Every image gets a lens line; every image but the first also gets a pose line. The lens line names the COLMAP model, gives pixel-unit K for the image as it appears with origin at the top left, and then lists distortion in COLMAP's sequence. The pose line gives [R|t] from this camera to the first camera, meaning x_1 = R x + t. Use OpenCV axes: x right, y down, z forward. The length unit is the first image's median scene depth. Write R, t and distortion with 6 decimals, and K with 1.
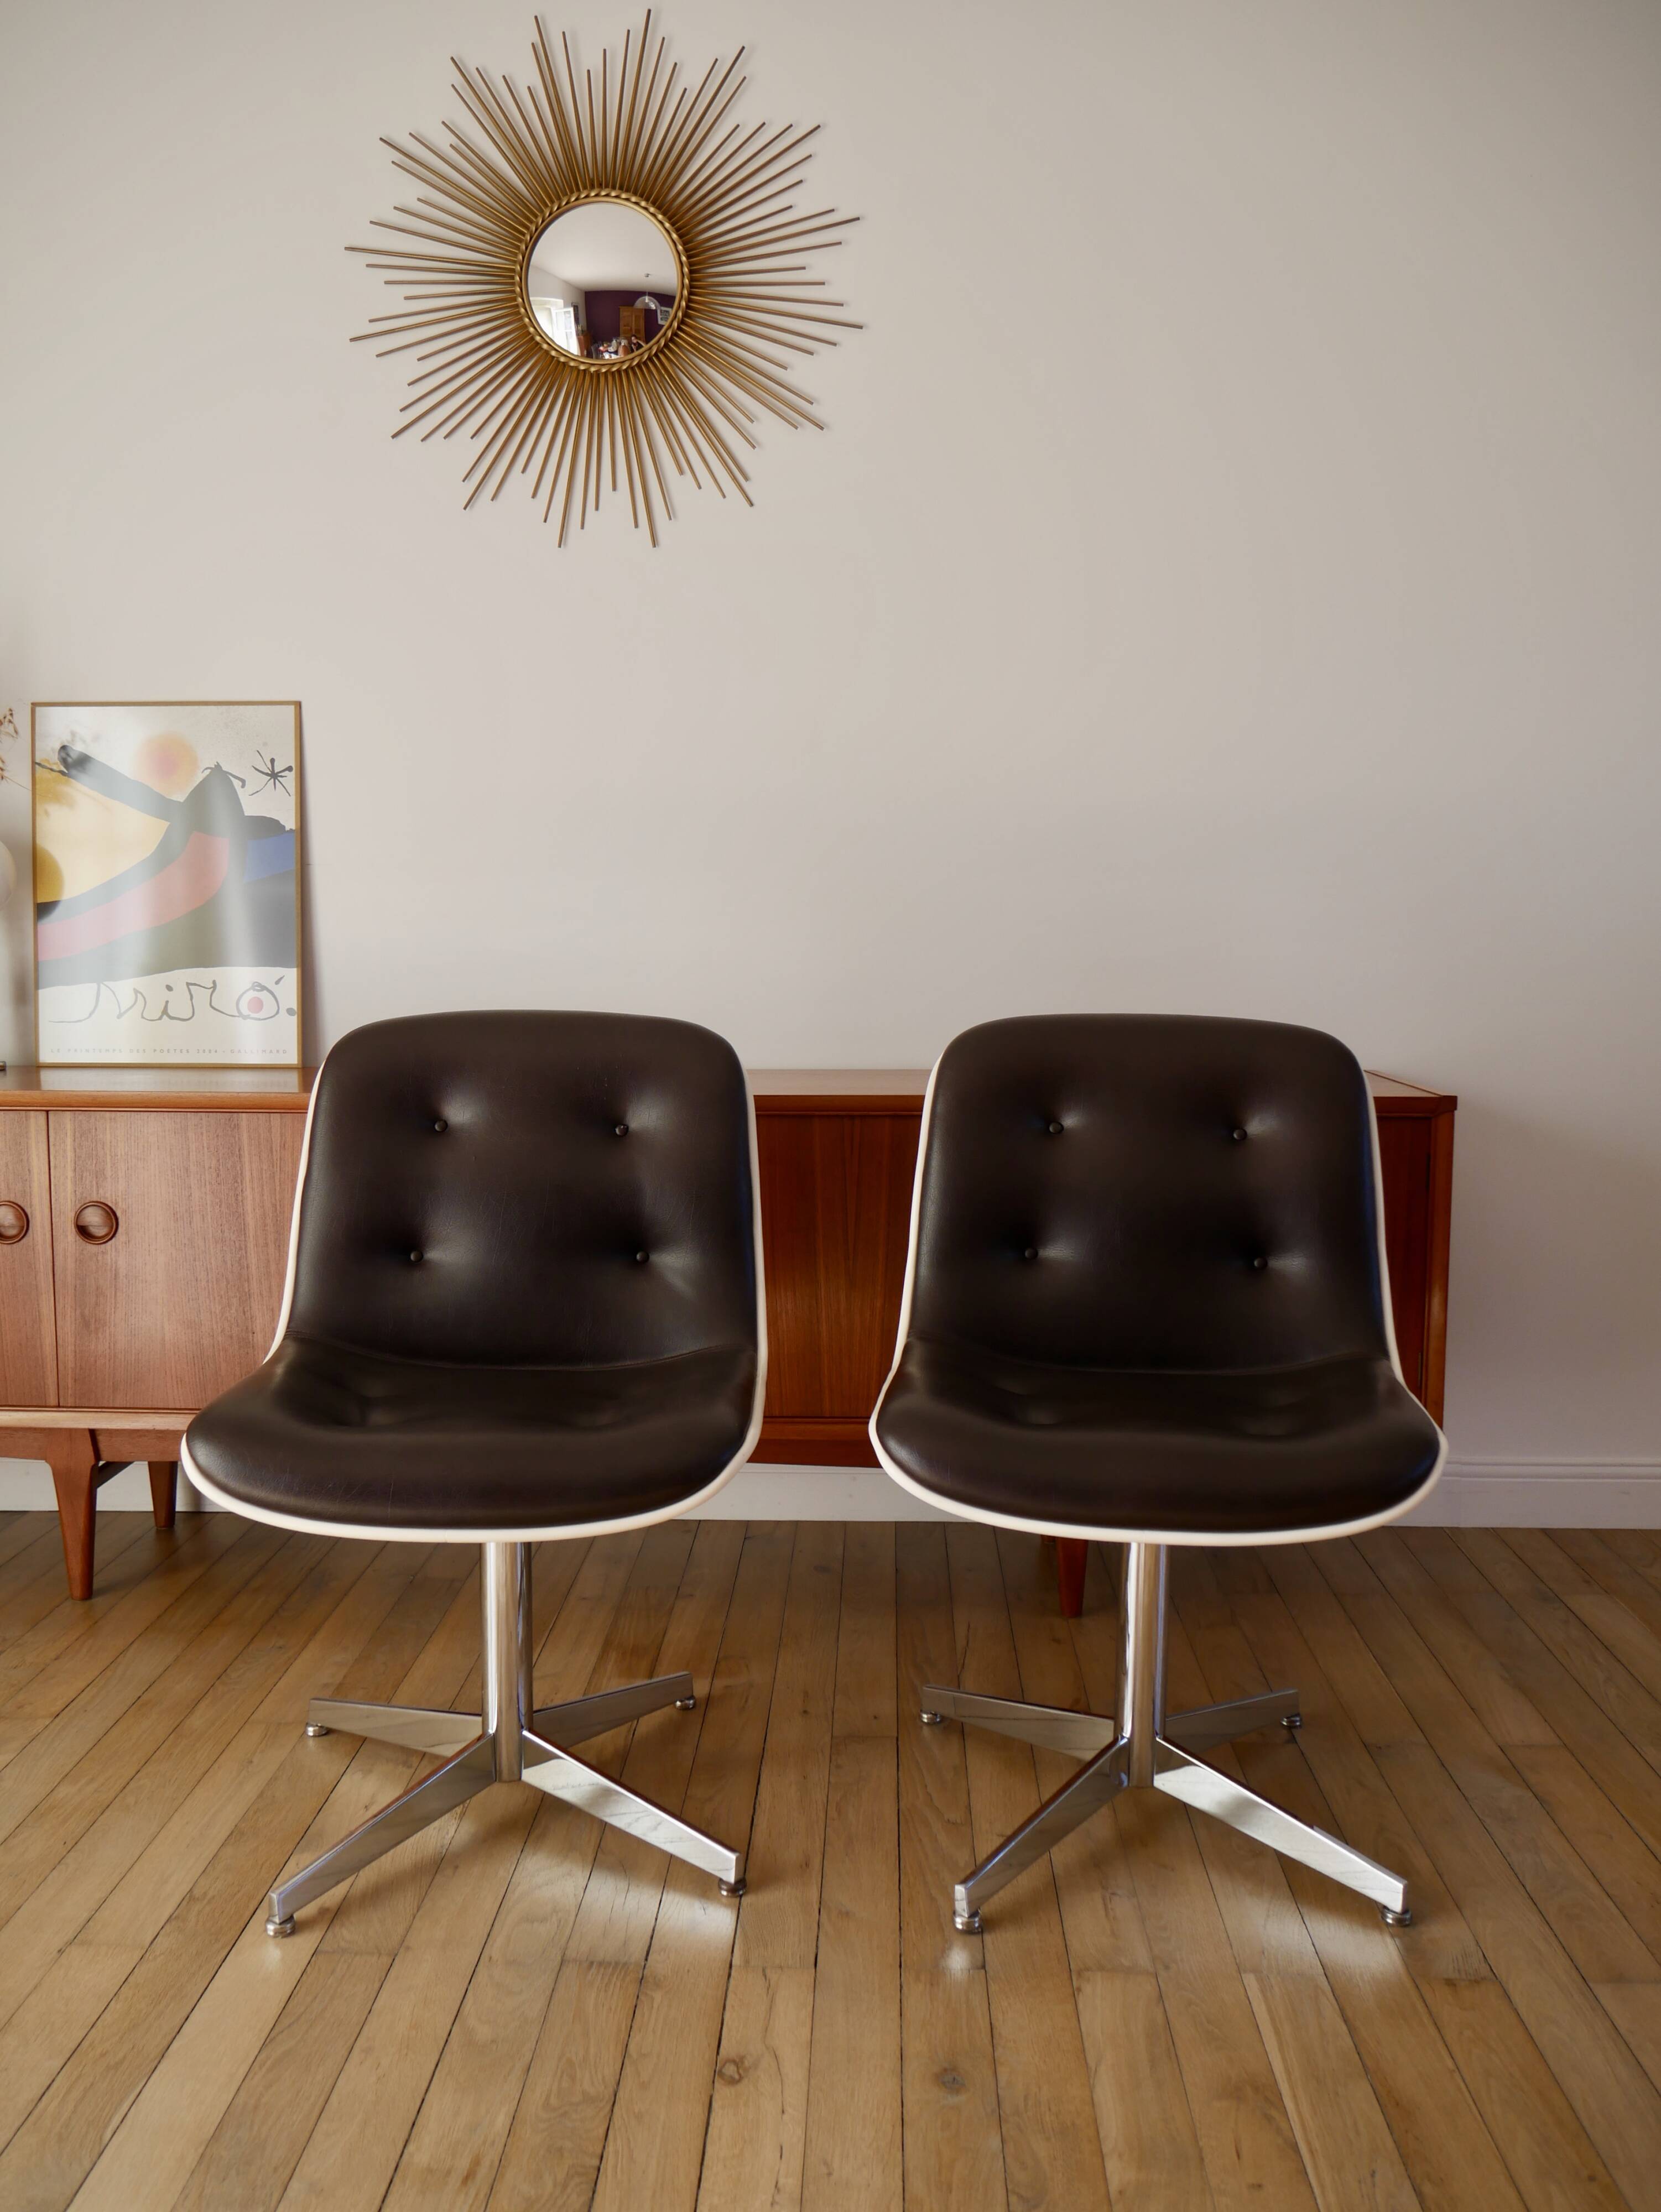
lens RADIAL K [[1836.9, 0, 830.9], [0, 1836.9, 1110.7], [0, 0, 1]] dist [-0.017385, -0.000932]
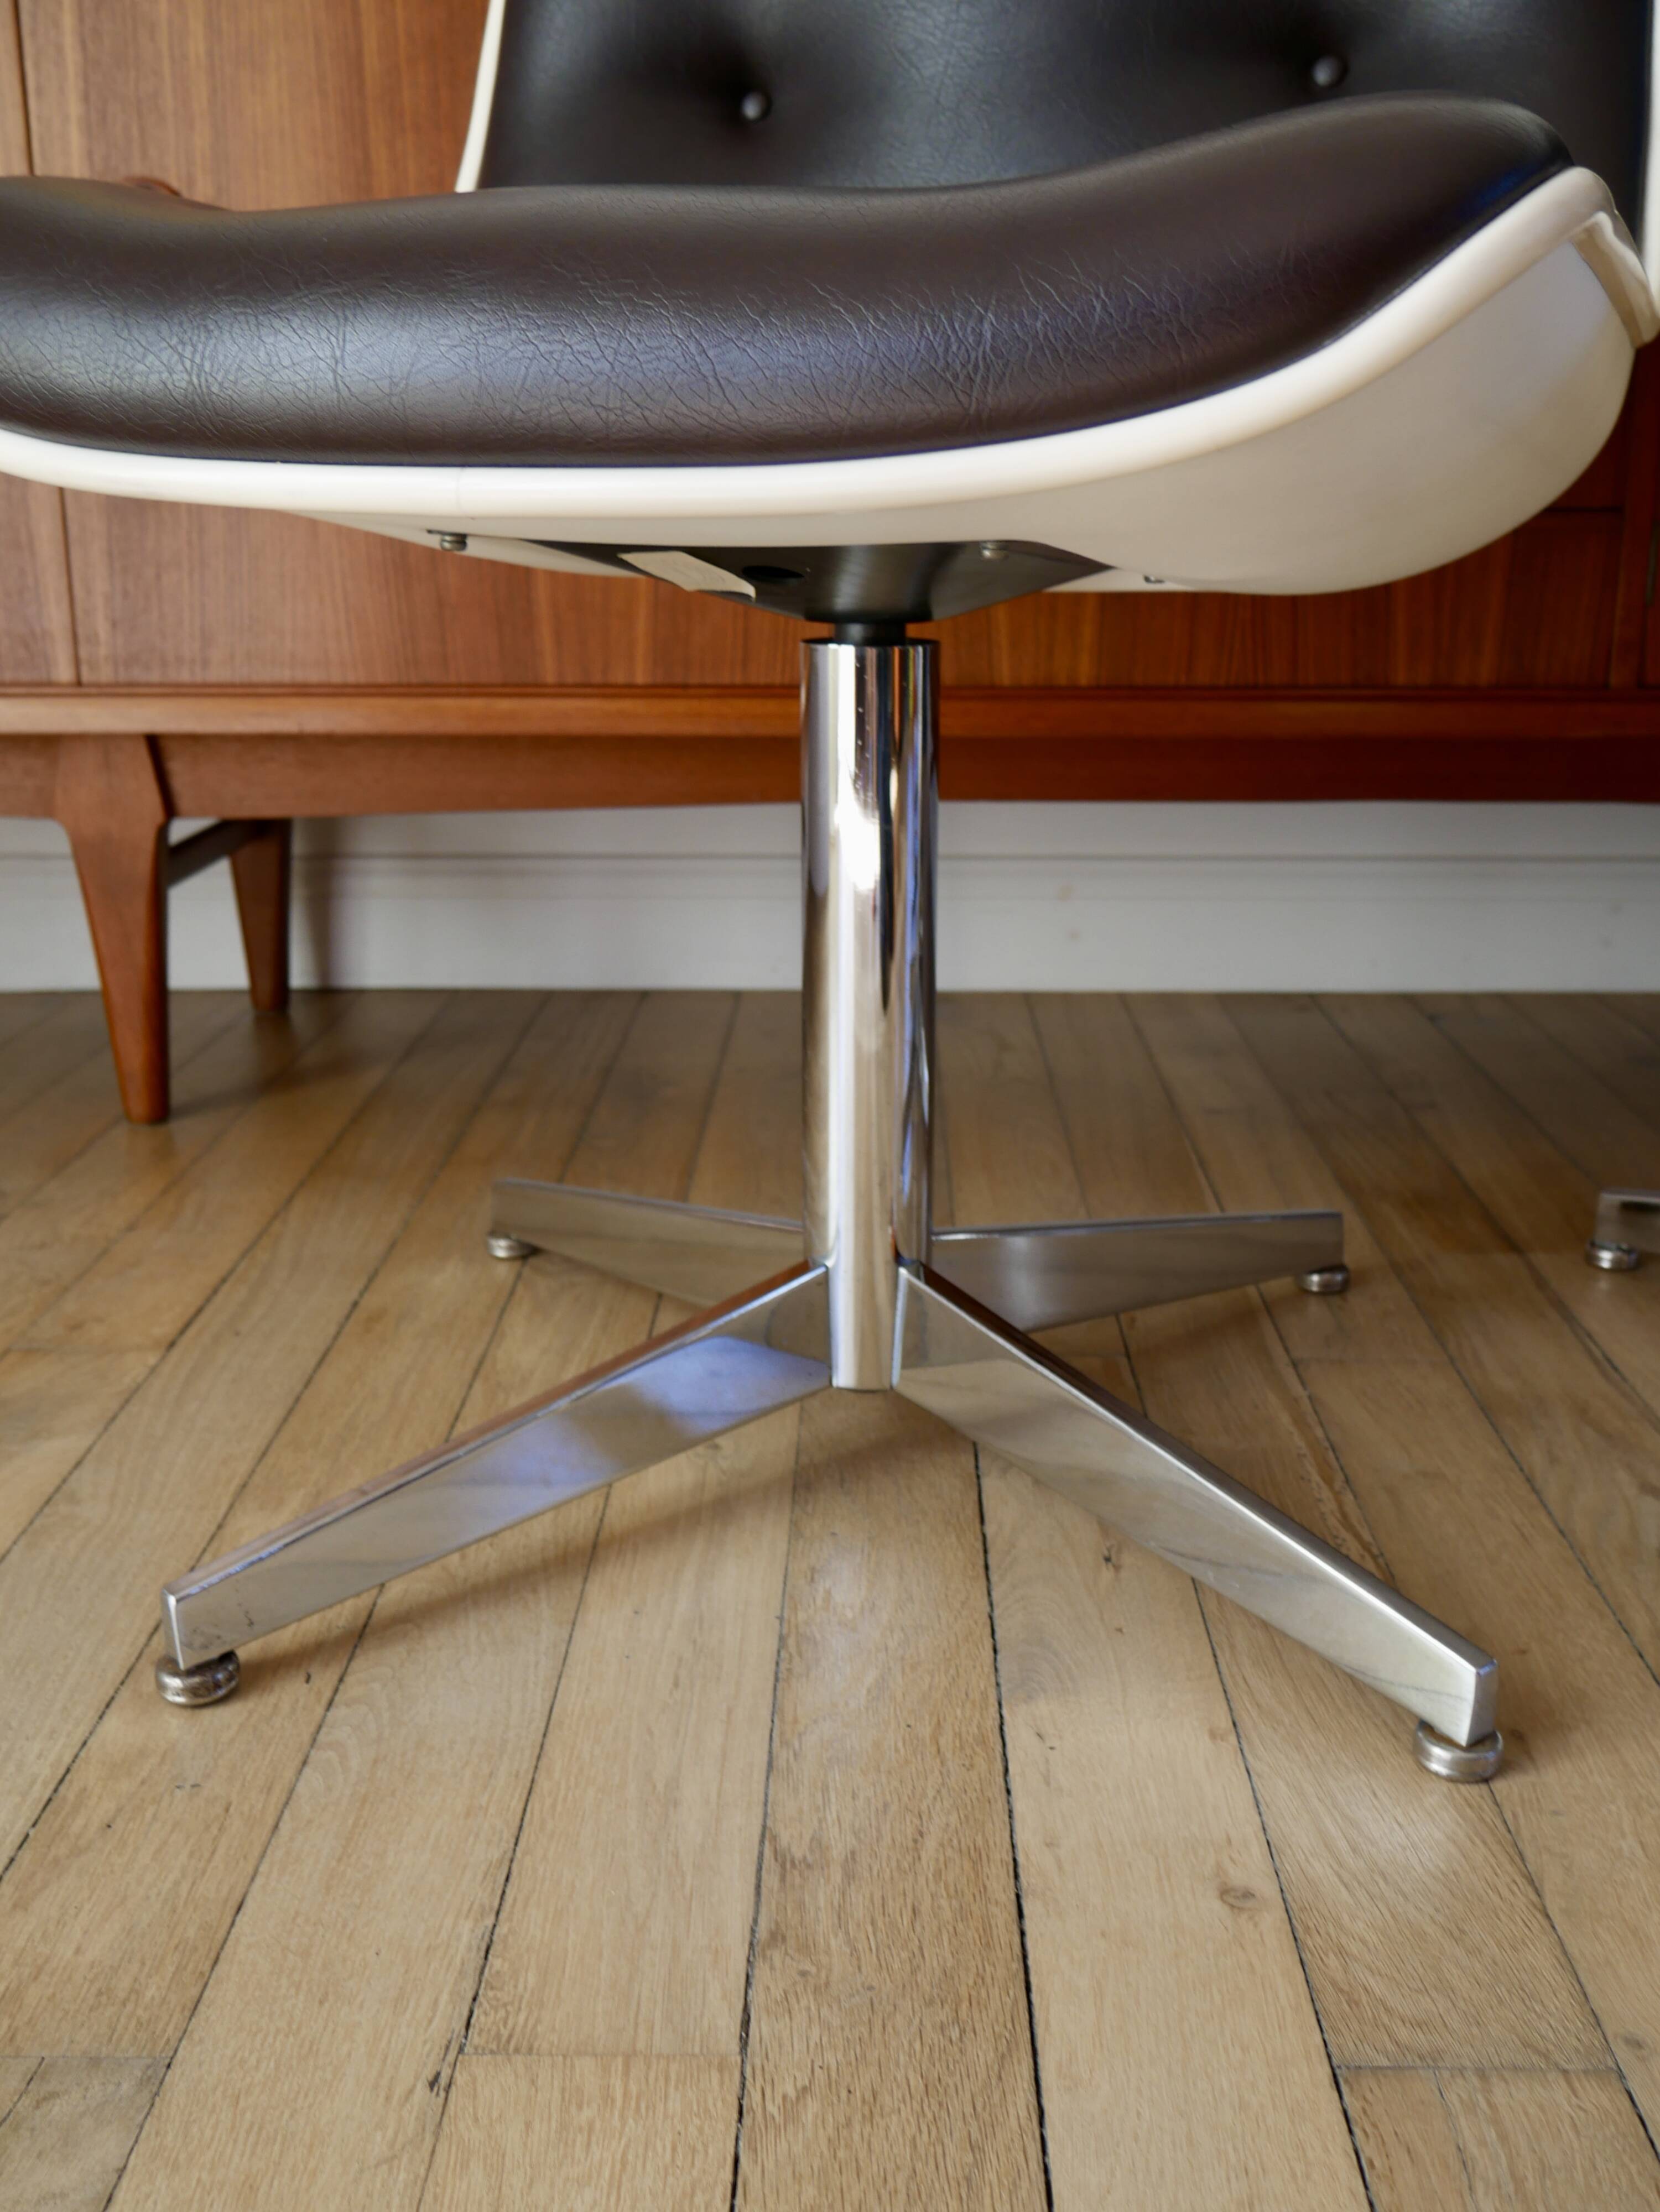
lens RADIAL K [[2132.6, 0, 831.8], [0, 2132.6, 1118.9], [0, 0, 1]] dist [-0.023579, 0.000339]
pose [[0.999938, -0.007481, 0.008226, -0.238871], [0.005835, 0.982820, 0.184477, 0.166573], [-0.009465, -0.184417, 0.982802, 0.462964]]
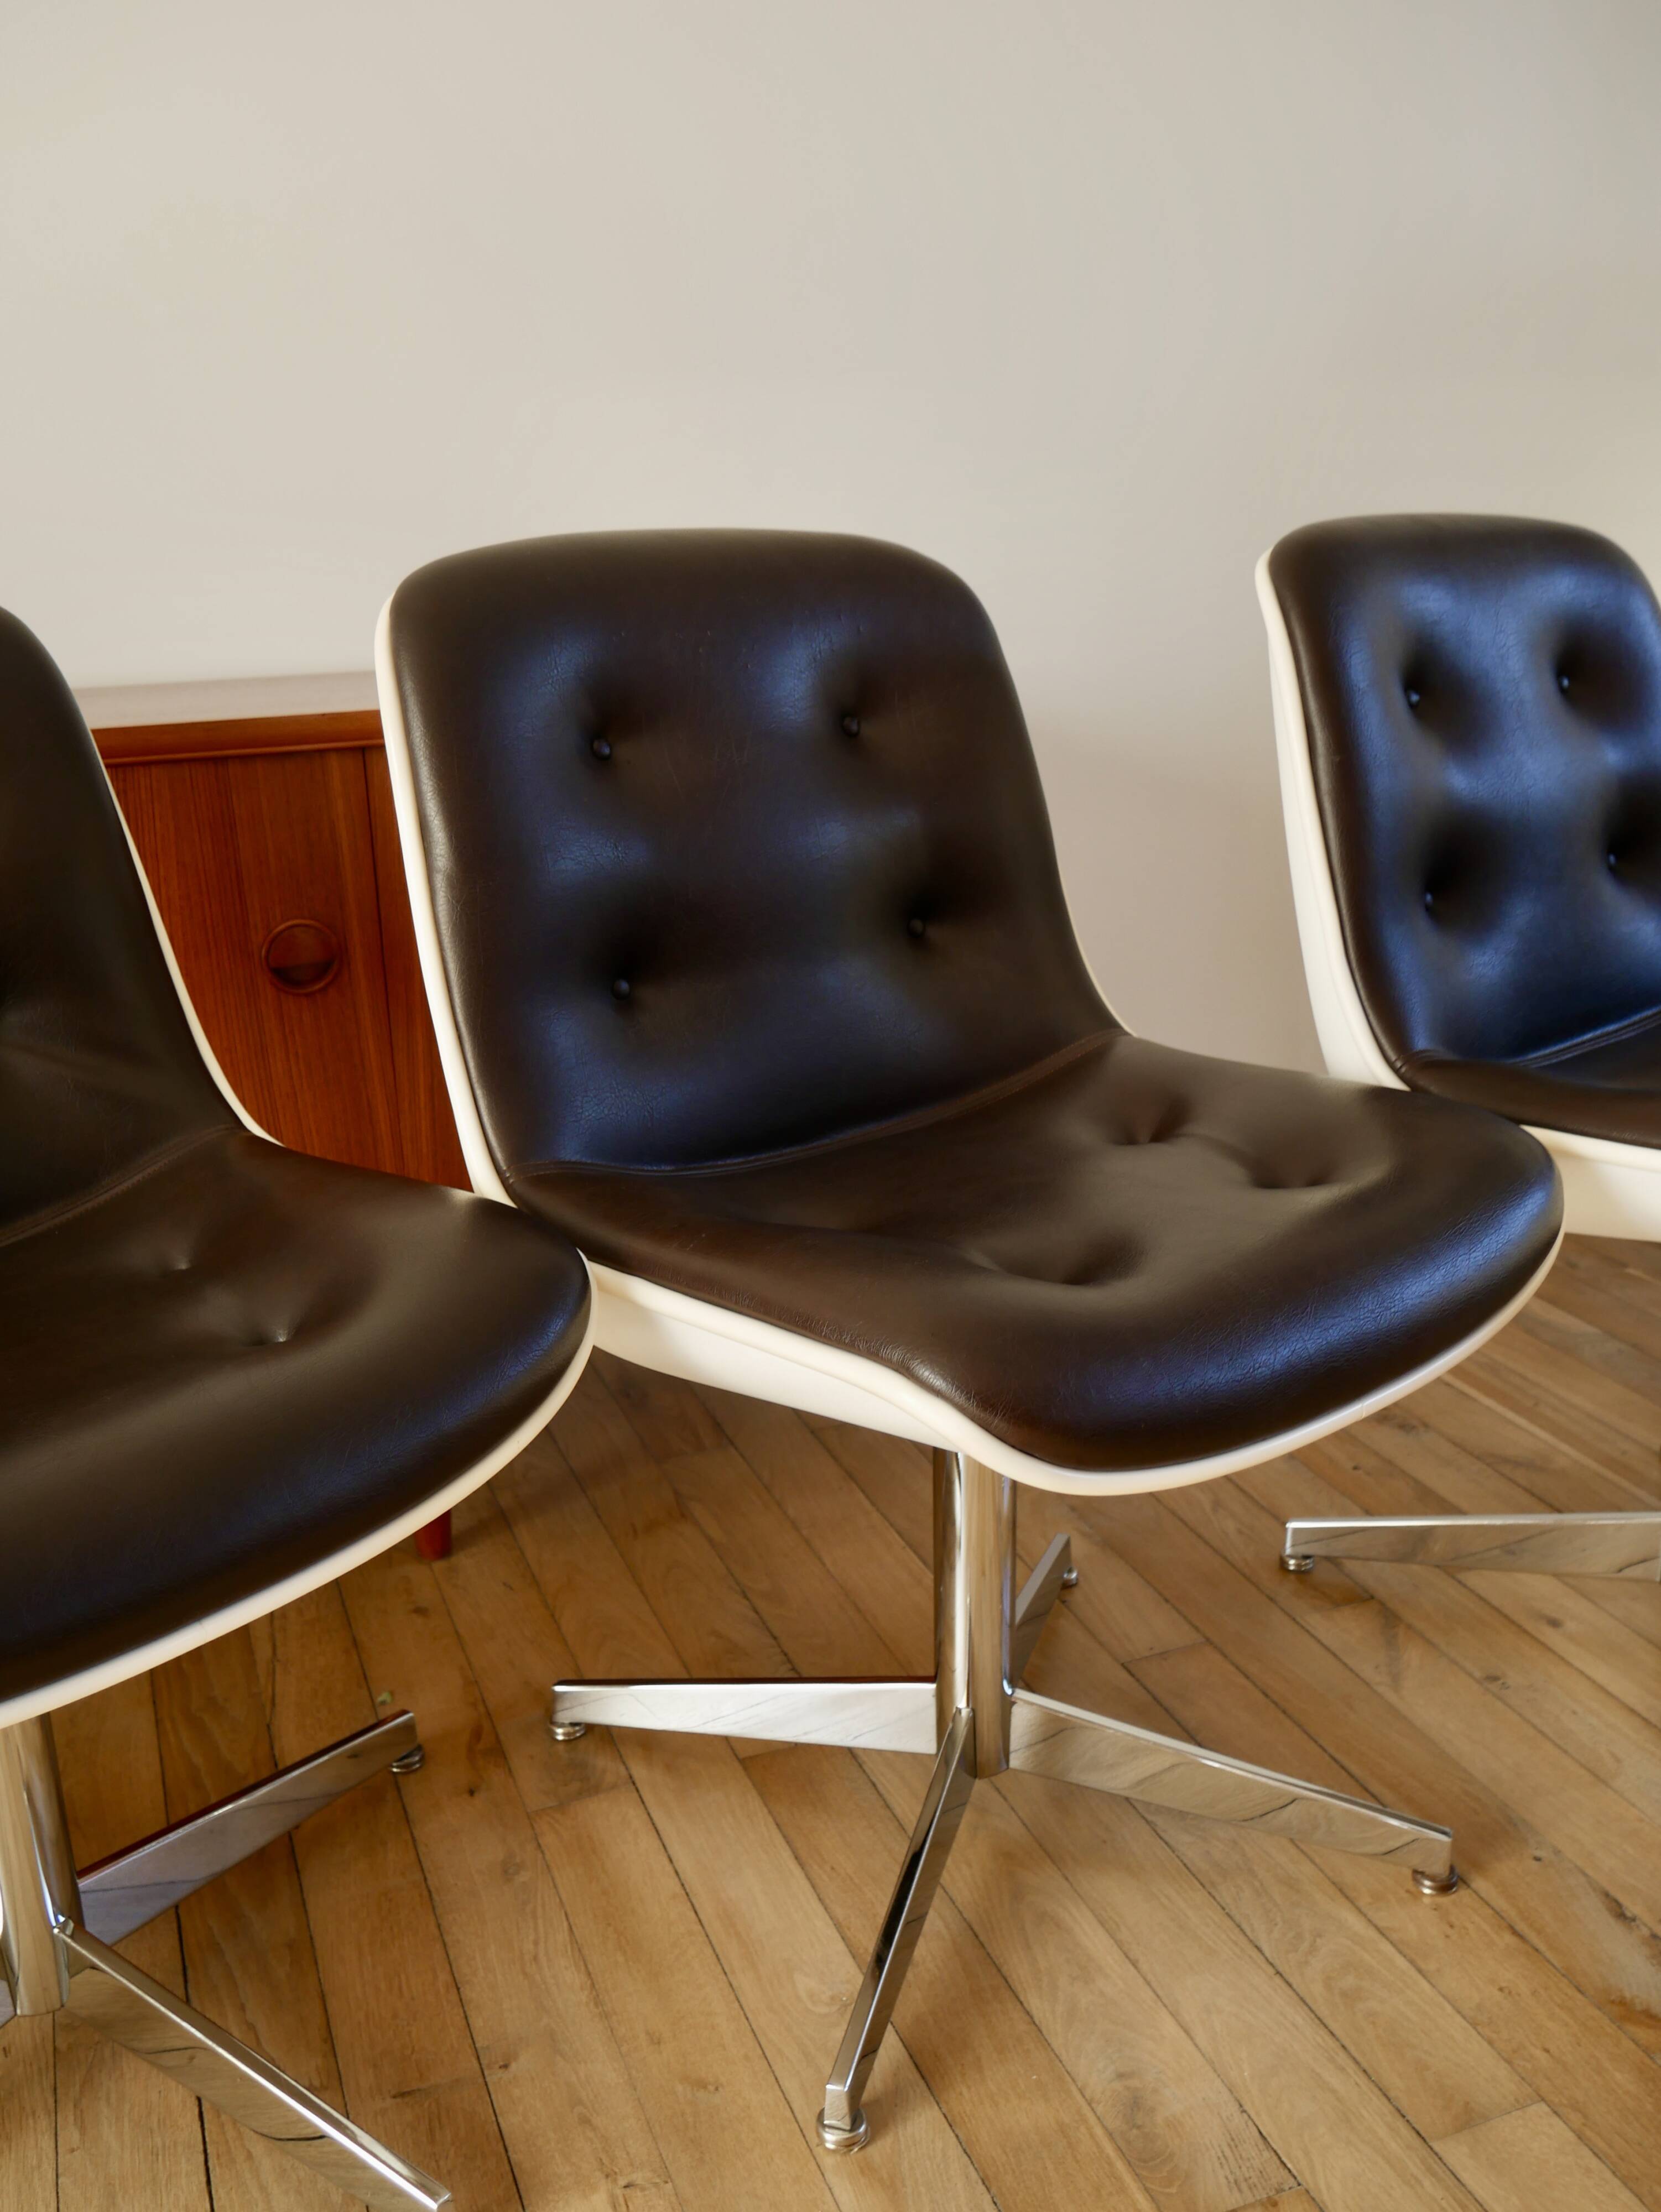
lens RADIAL K [[1994.8, 0, 837.1], [0, 1994.8, 1110.0], [0, 0, 1]] dist [-0.023999, 0.003865]
pose [[0.919769, -0.137324, 0.367651, 0.027080], [0.067950, 0.978358, 0.195442, 0.002434], [-0.386533, -0.154780, 0.909195, 0.344280]]
